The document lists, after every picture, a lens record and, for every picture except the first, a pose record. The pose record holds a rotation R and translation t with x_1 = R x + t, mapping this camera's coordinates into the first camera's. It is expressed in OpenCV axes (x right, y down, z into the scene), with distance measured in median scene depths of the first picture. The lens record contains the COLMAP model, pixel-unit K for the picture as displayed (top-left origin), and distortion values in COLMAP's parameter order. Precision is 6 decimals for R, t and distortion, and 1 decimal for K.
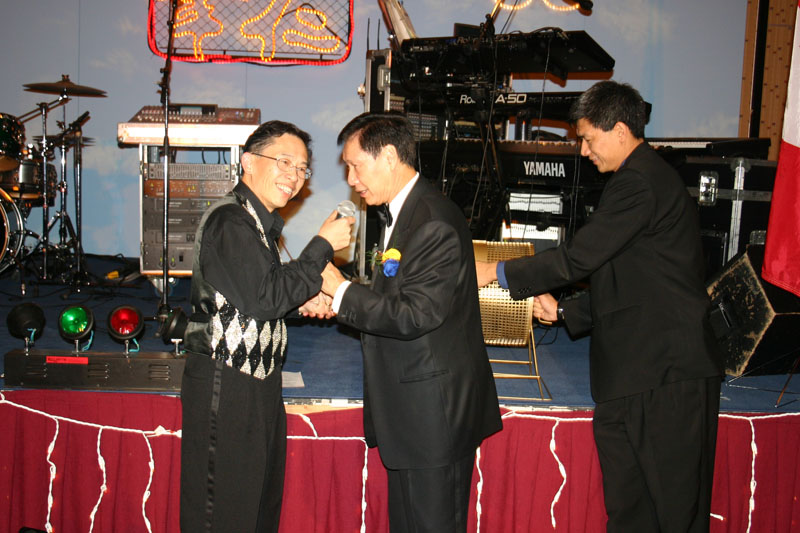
lens RADIAL K [[1049.4, 0, 392.4], [0, 1049.4, 272.1], [0, 0, 1]] dist [-0.044095, 0.000000]
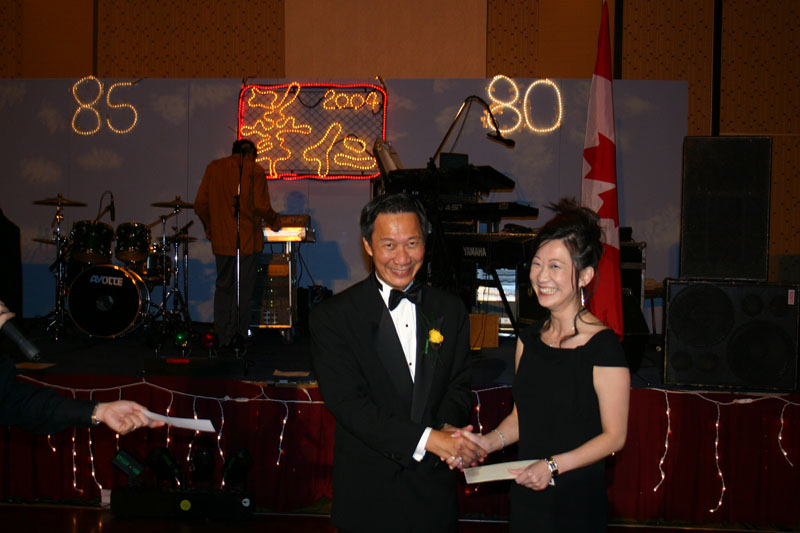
lens RADIAL K [[1134.9, 0, 388.0], [0, 1134.9, 276.9], [0, 0, 1]] dist [-0.020142, 0.000000]
pose [[0.992516, -0.020834, -0.120324, 0.215539], [0.011023, 0.996601, -0.081636, 0.075099], [0.121616, 0.079699, 0.989372, -0.677267]]
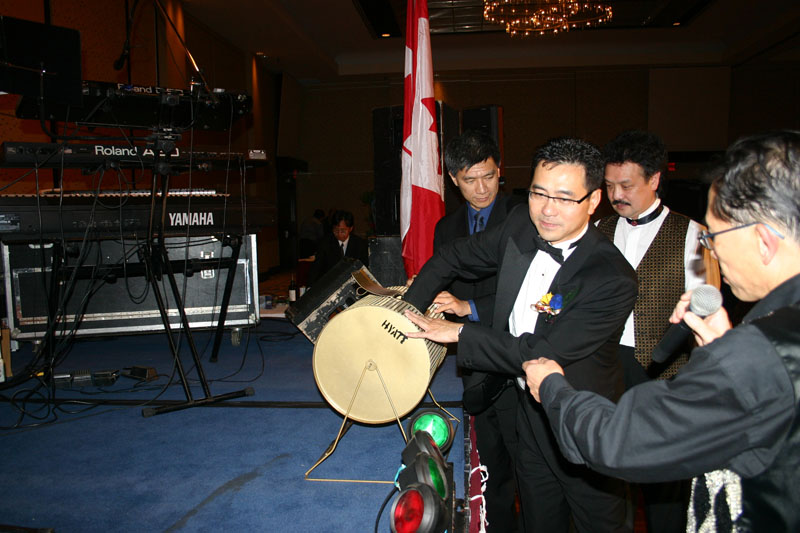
lens RADIAL K [[764.6, 0, 397.0], [0, 764.6, 268.8], [0, 0, 1]] dist [-0.019285, 0.000000]
pose [[0.118498, -0.128085, 0.984659, -0.597985], [0.123385, 0.985859, 0.113392, -0.109403], [-0.985259, 0.108056, 0.132626, 0.687704]]
